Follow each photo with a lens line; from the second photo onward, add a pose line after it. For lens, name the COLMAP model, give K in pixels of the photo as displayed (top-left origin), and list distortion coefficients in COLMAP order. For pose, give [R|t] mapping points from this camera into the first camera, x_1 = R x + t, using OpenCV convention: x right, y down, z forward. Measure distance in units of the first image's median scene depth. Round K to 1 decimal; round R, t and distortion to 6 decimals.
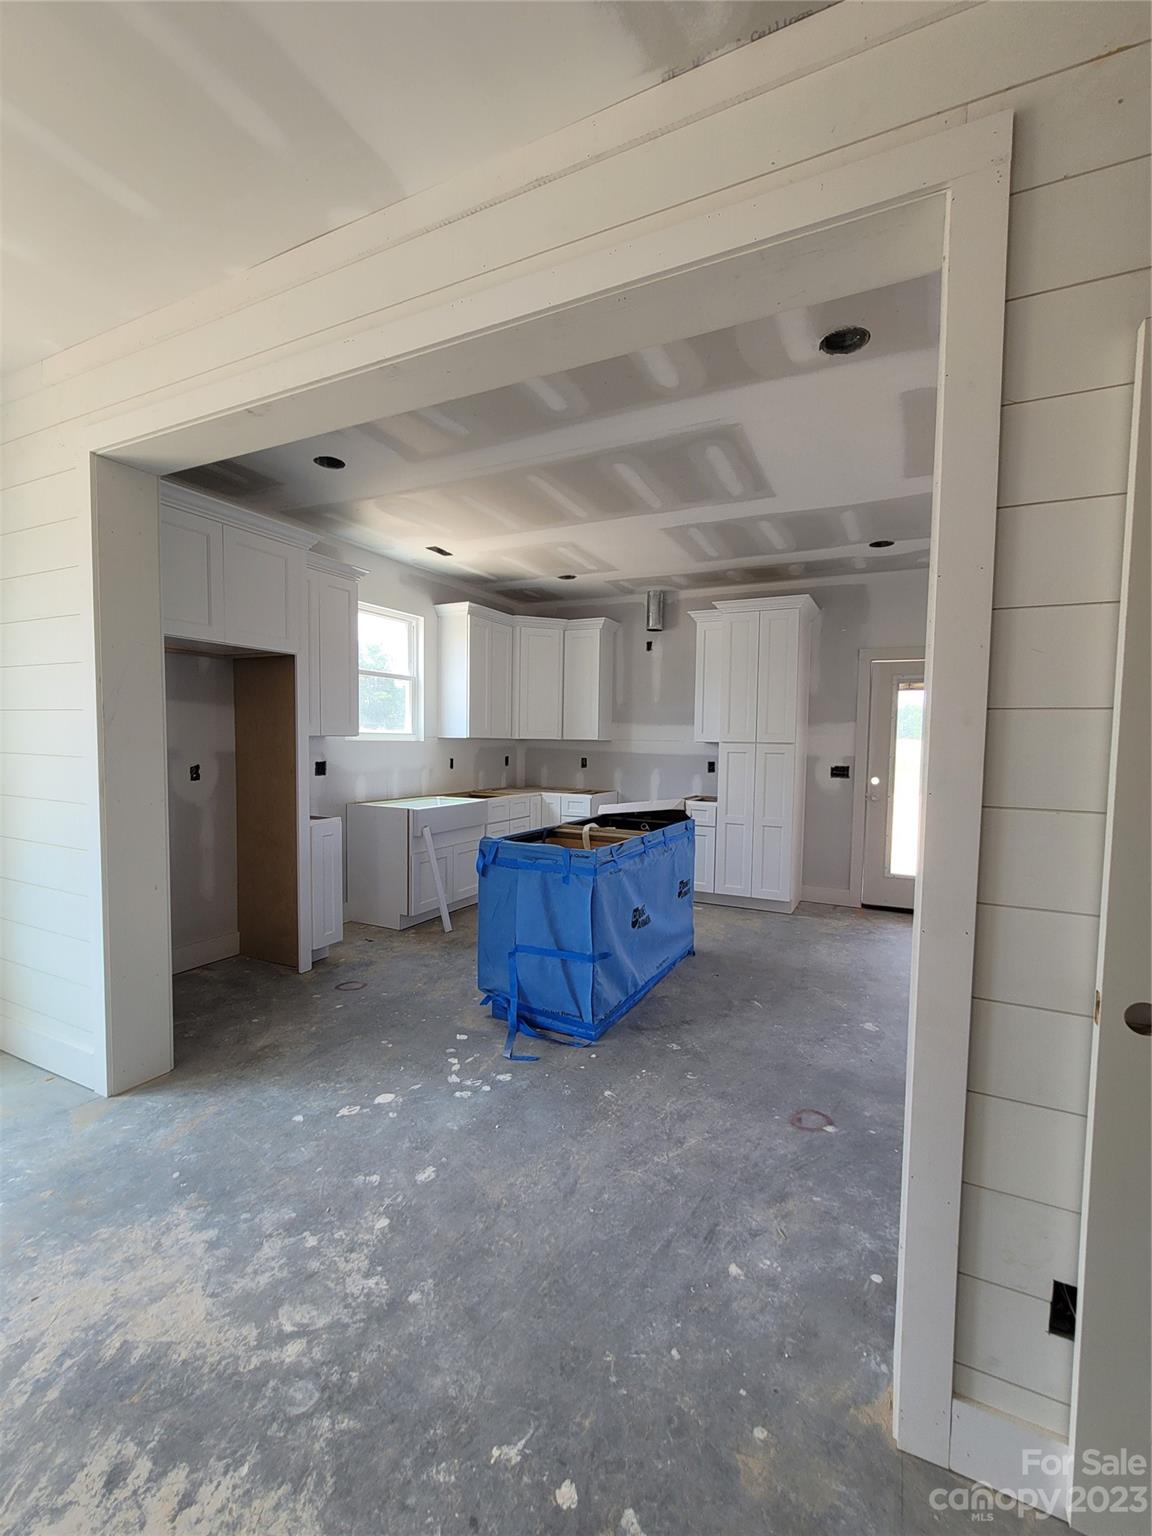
lens RADIAL K [[668.4, 0, 579.1], [0, 668.4, 771.8], [0, 0, 1]] dist [0.000078, 0.000675]
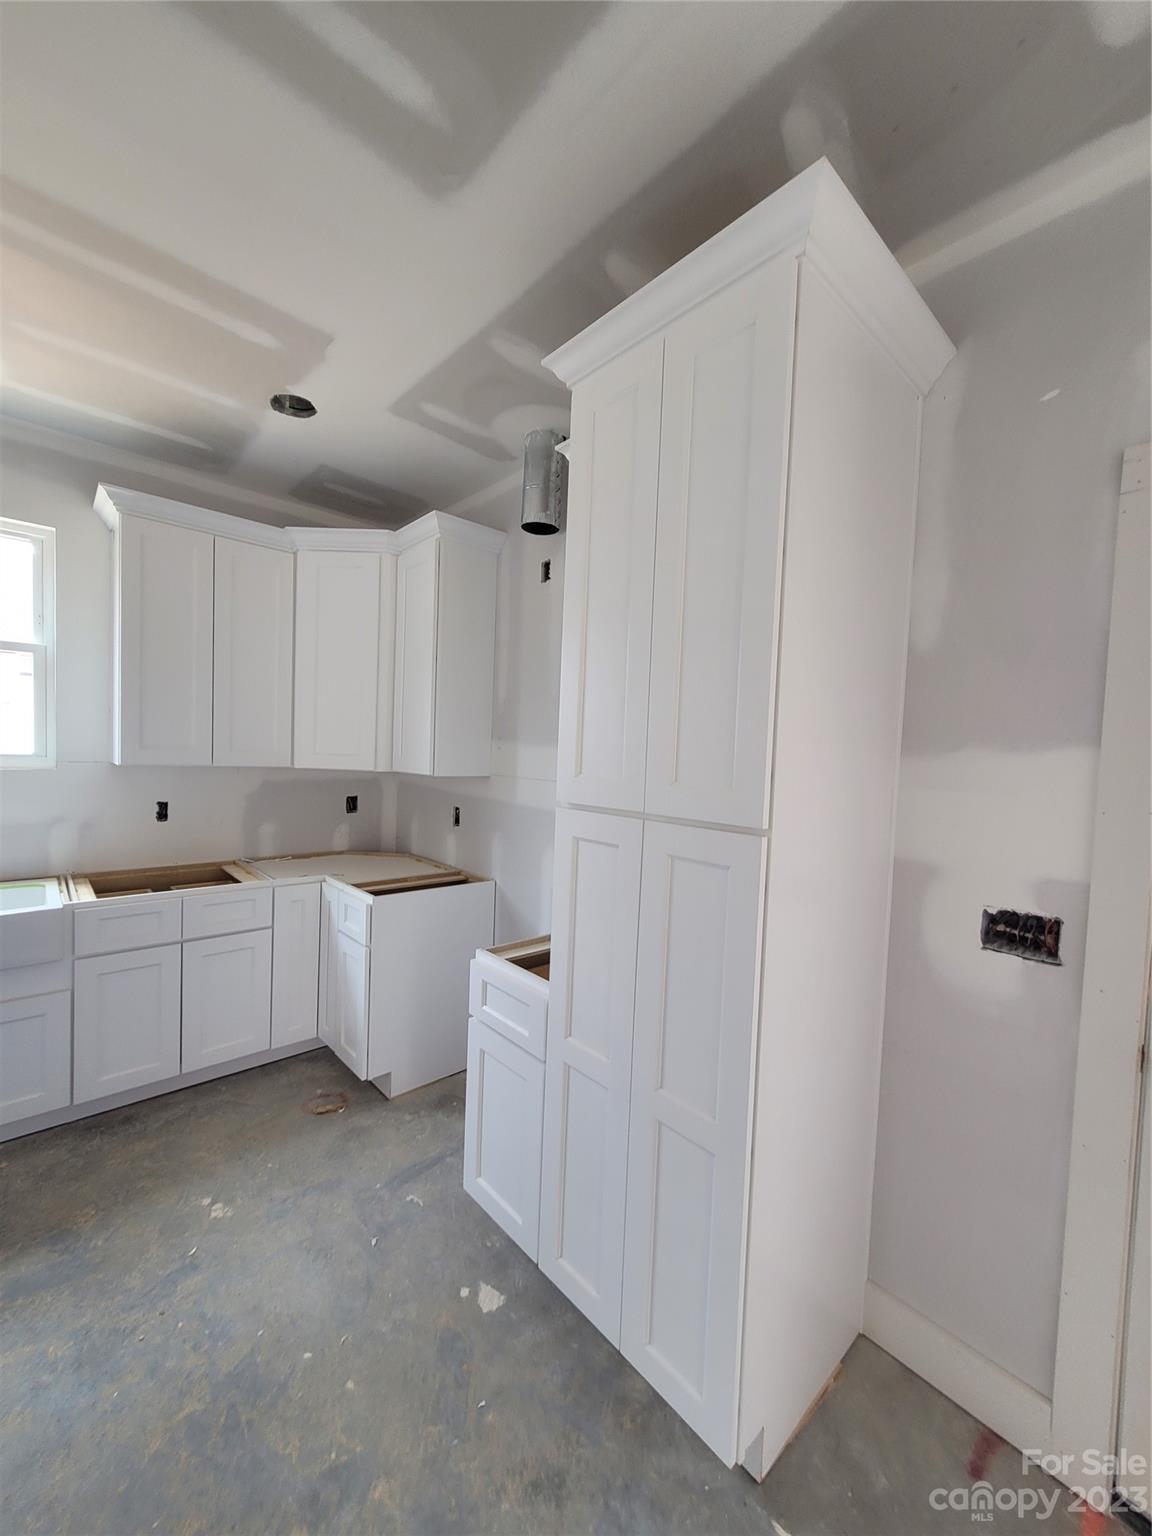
lens RADIAL K [[608.2, 0, 572.7], [0, 608.2, 771.8], [0, 0, 1]] dist [-0.000925, -0.000196]
pose [[0.932233, 0.032875, -0.360363, 0.303835], [-0.040040, 0.999121, -0.012434, -0.053629], [0.359638, 0.026020, 0.932729, 0.696003]]
